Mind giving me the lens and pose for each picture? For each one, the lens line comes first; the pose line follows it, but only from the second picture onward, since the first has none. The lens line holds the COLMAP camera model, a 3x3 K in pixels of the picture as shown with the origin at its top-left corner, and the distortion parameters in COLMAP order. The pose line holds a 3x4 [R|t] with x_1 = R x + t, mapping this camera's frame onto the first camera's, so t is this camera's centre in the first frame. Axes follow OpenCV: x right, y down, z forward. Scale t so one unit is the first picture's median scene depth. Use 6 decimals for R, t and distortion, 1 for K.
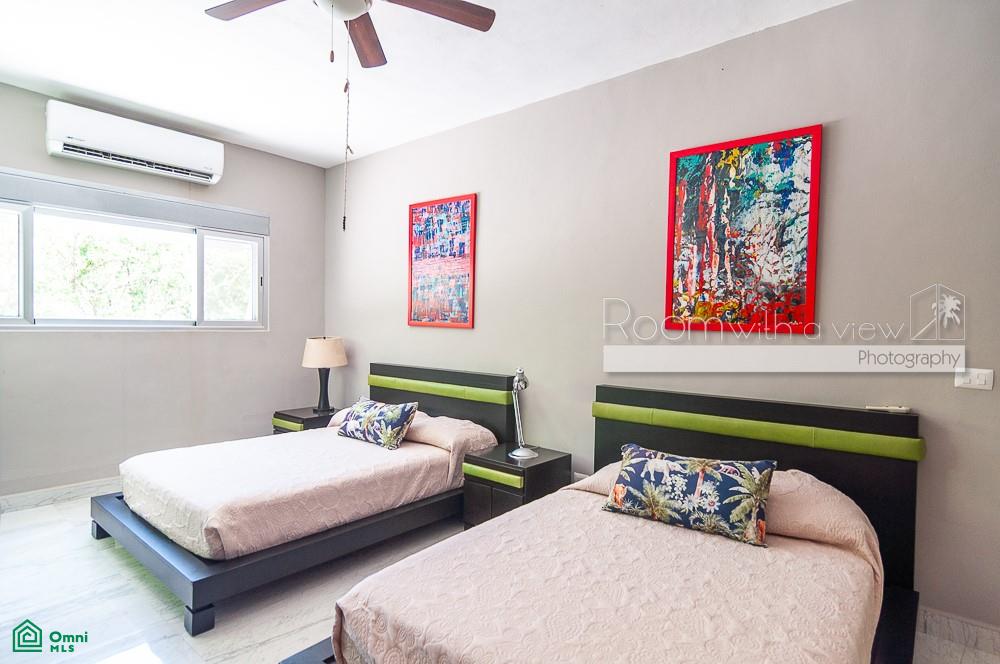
lens RADIAL K [[538.5, 0, 500.0], [0, 538.5, 332.0], [0, 0, 1]] dist [-0.002326, 0.000868]
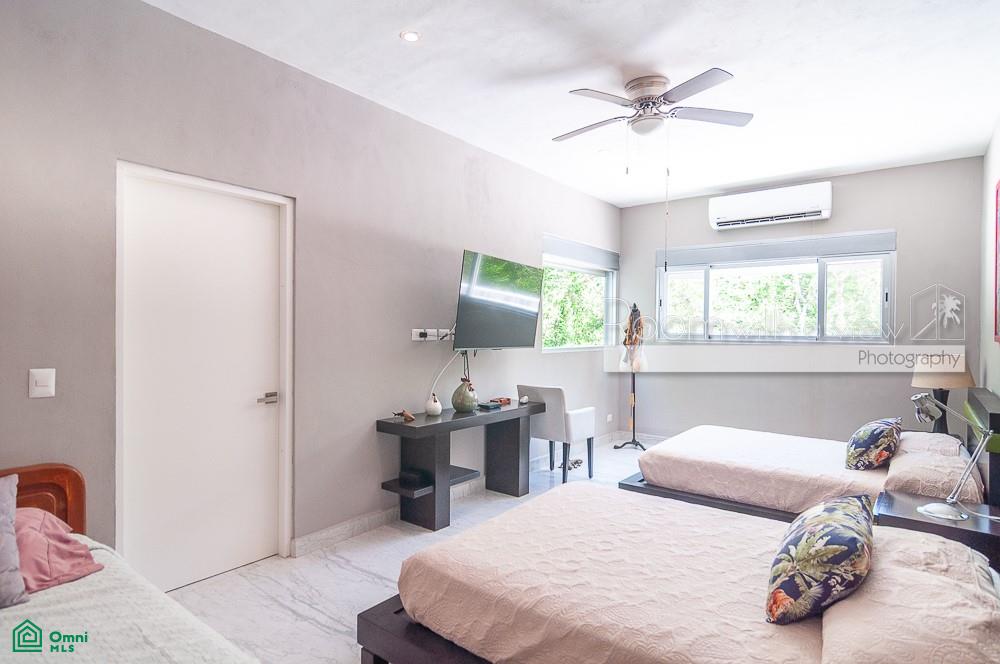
lens RADIAL K [[538.5, 0, 500.0], [0, 538.5, 332.0], [0, 0, 1]] dist [-0.002326, 0.000868]
pose [[0.031718, -0.010173, -0.999445, 0.703046], [-0.021133, 0.999718, -0.010847, -0.003225], [0.999273, 0.021465, 0.031494, 0.316703]]
